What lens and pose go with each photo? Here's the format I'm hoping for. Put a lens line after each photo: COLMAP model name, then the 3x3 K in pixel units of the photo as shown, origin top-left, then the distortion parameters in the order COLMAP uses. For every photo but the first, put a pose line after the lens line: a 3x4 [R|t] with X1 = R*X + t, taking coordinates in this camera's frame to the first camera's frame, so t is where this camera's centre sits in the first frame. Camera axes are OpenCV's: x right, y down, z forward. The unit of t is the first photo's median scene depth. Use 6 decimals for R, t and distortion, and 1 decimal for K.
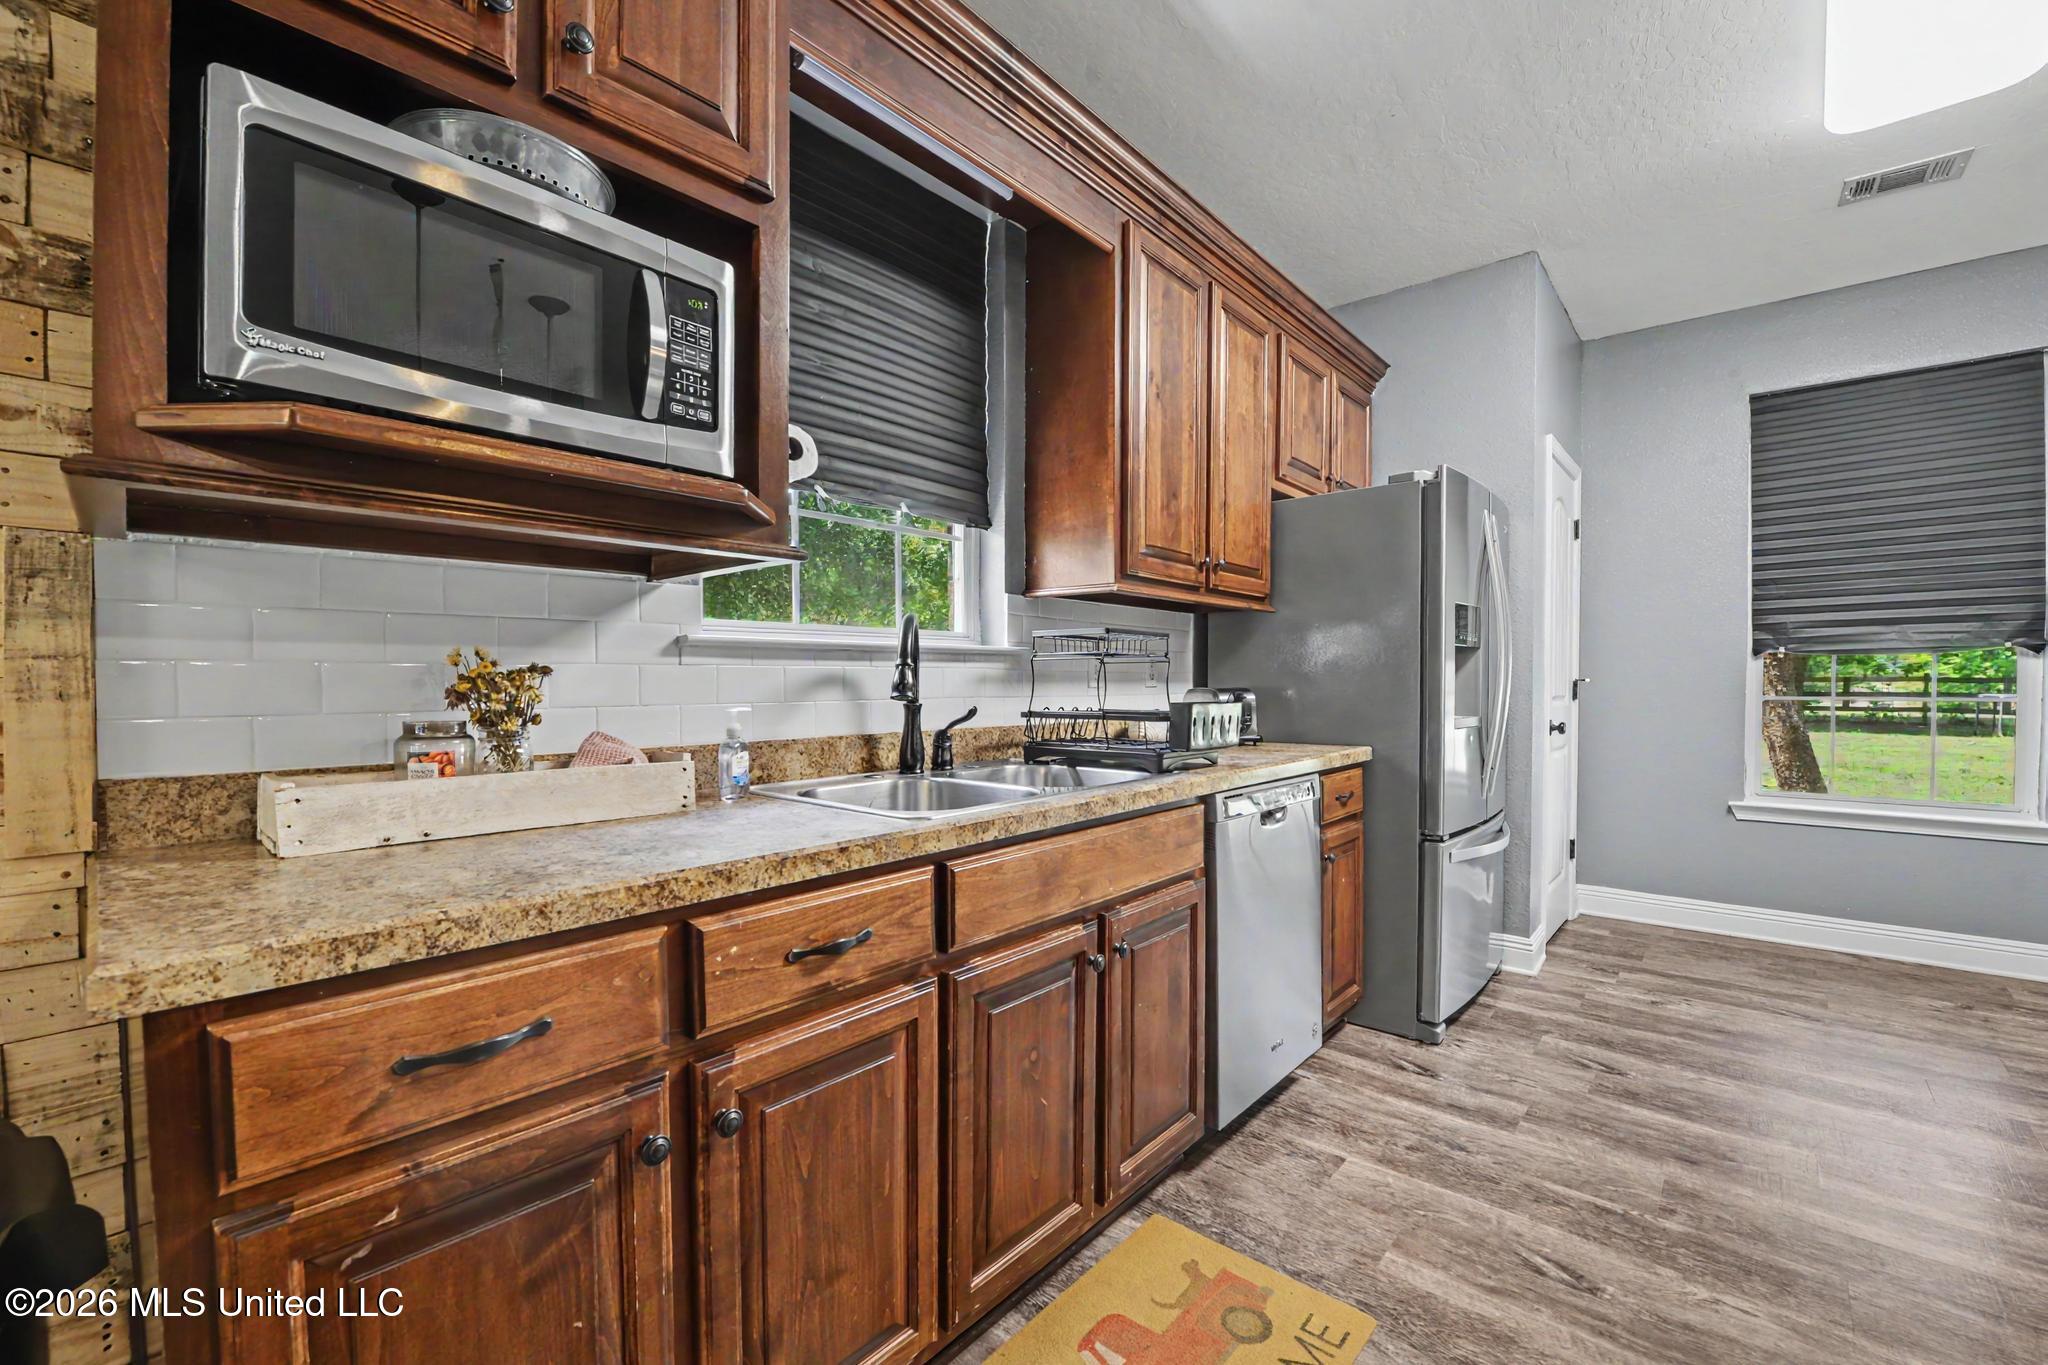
lens RADIAL K [[829.0, 0, 1025.1], [0, 829.0, 683.5], [0, 0, 1]] dist [-0.002955, -0.000141]
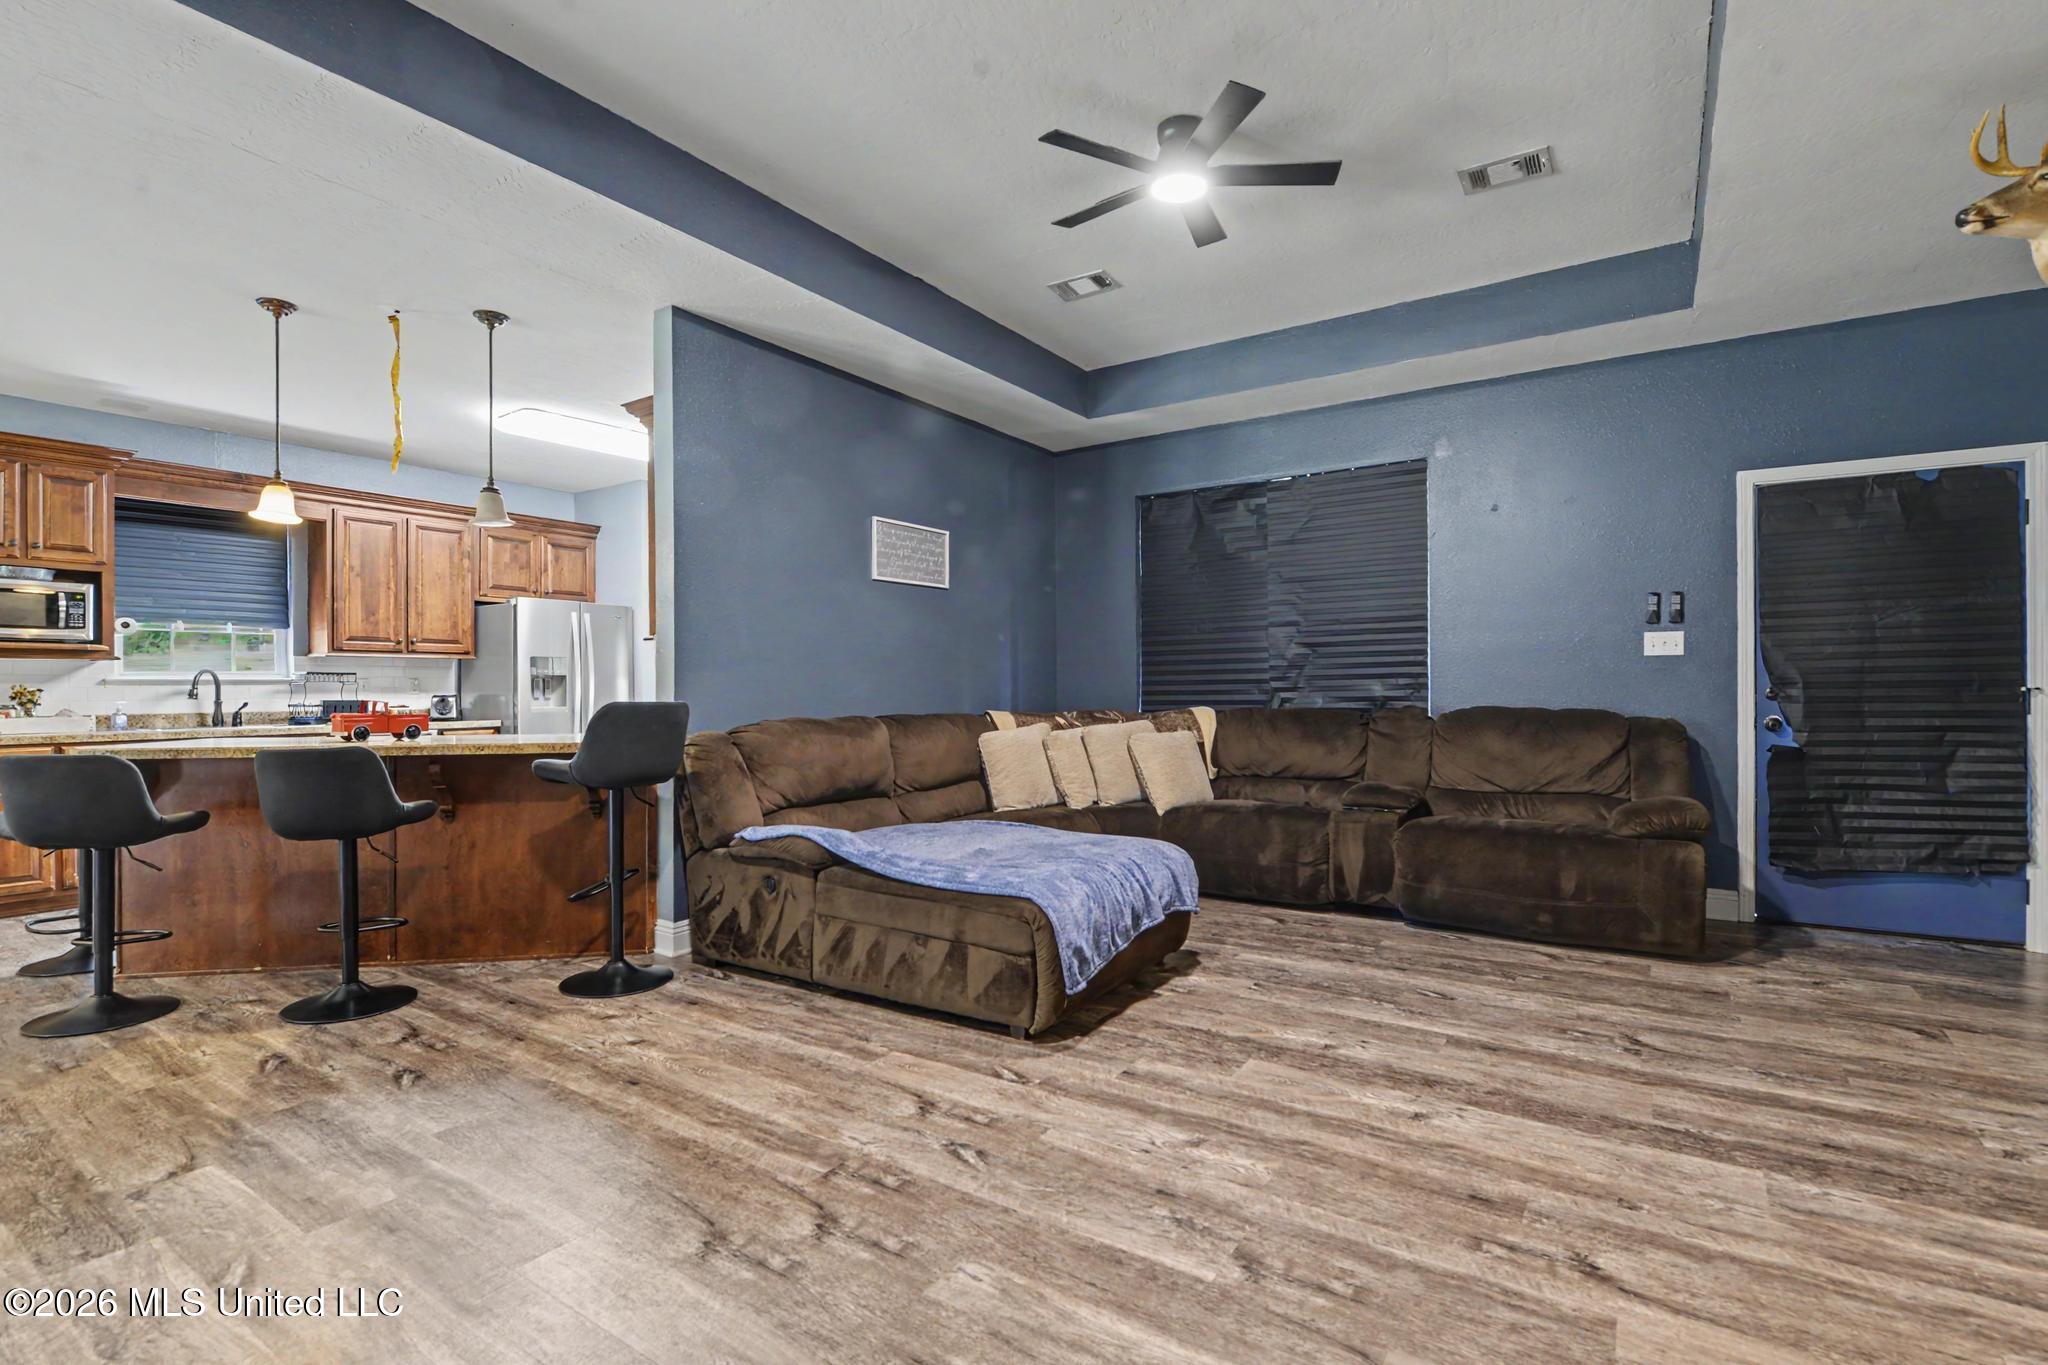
lens RADIAL K [[936.6, 0, 1023.8], [0, 936.6, 690.7], [0, 0, 1]] dist [-0.013728, -0.001126]
pose [[0.990558, -0.004582, 0.137015, 2.494426], [0.004479, 0.999989, 0.001064, -0.000794], [-0.137018, -0.000441, 0.990568, -2.853400]]
